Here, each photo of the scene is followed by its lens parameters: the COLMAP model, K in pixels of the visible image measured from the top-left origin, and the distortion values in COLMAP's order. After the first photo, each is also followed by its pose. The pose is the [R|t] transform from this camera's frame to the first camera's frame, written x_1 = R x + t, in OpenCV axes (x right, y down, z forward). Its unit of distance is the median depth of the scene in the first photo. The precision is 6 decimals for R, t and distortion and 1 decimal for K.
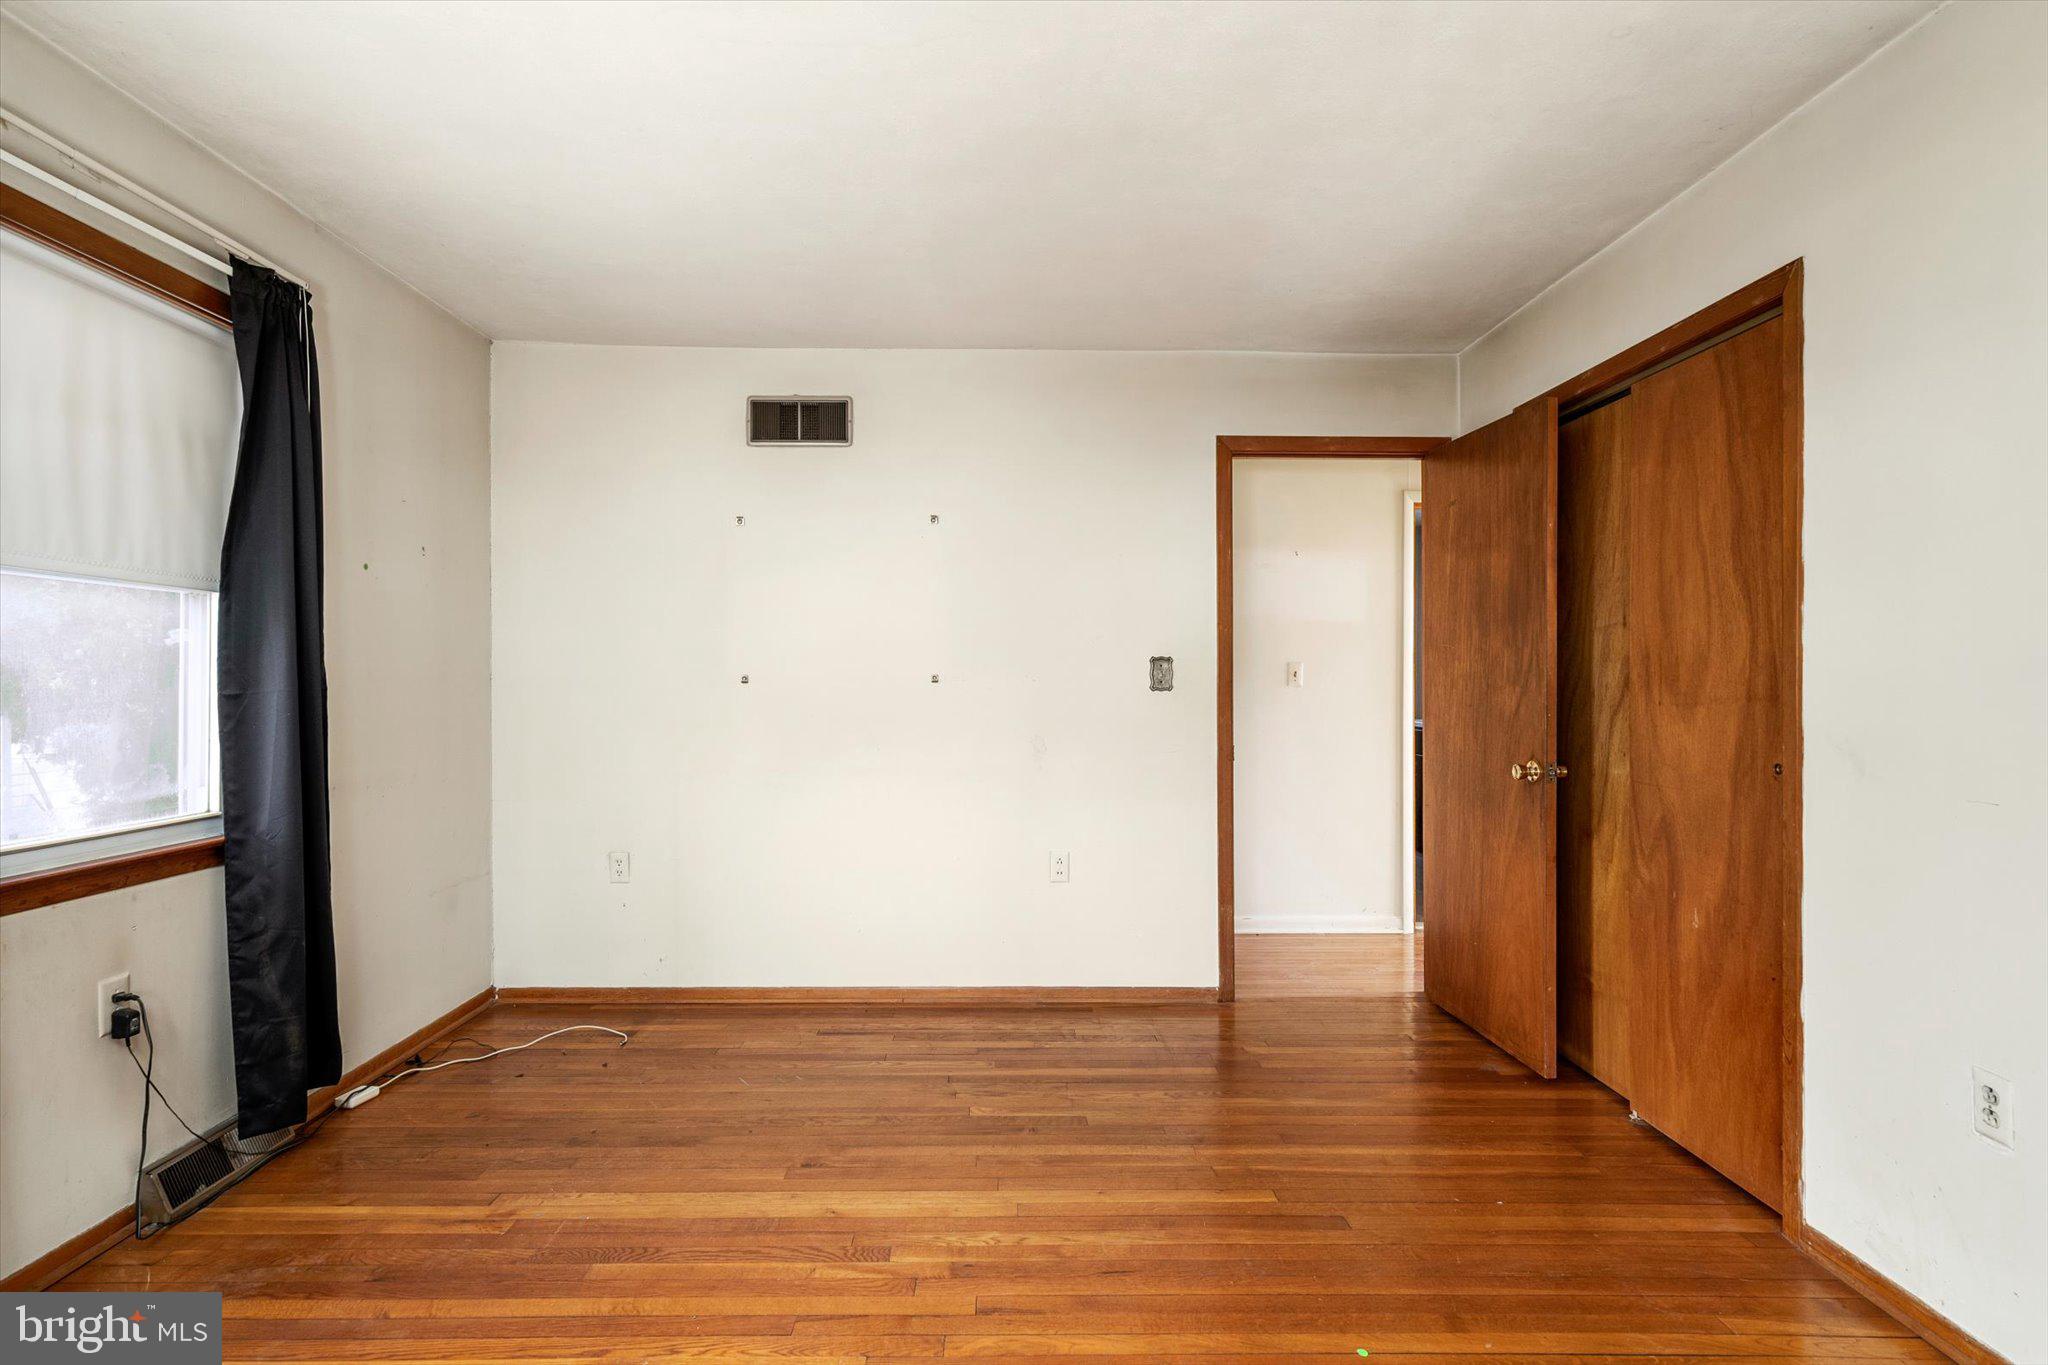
lens RADIAL K [[970.0, 0, 1026.7], [0, 970.0, 691.4], [0, 0, 1]] dist [-0.000037, 0.000243]
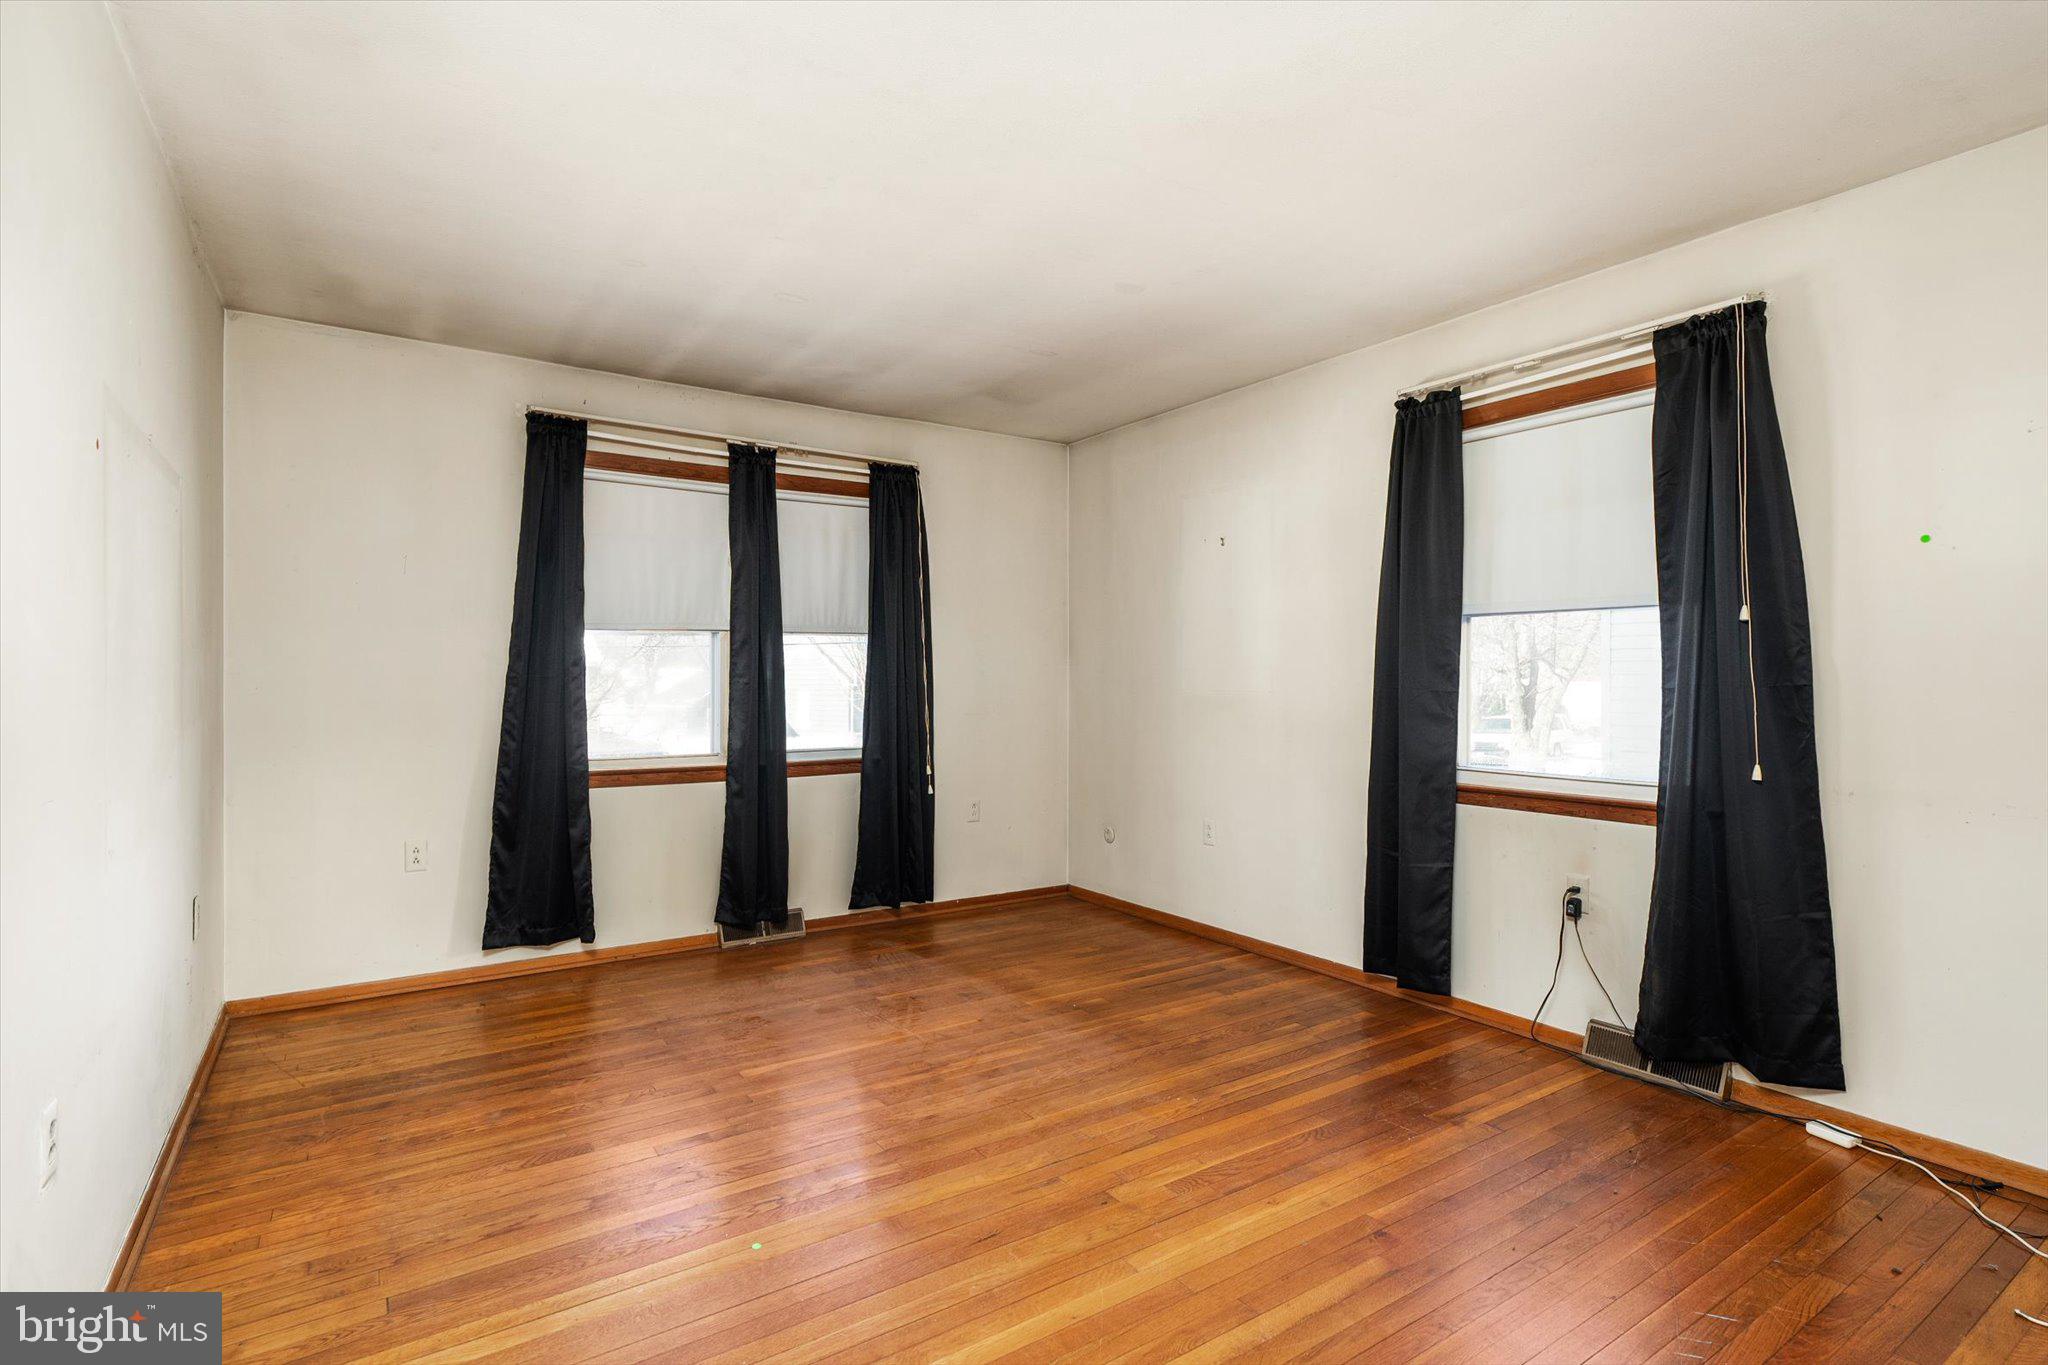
lens RADIAL K [[970.0, 0, 1028.4], [0, 970.0, 680.5], [0, 0, 1]] dist [-0.000037, 0.000243]
pose [[-0.837243, -0.004368, -0.546813, 0.555298], [-0.003504, 0.999990, -0.002622, 0.001018], [0.546819, -0.000280, -0.837251, 1.695972]]
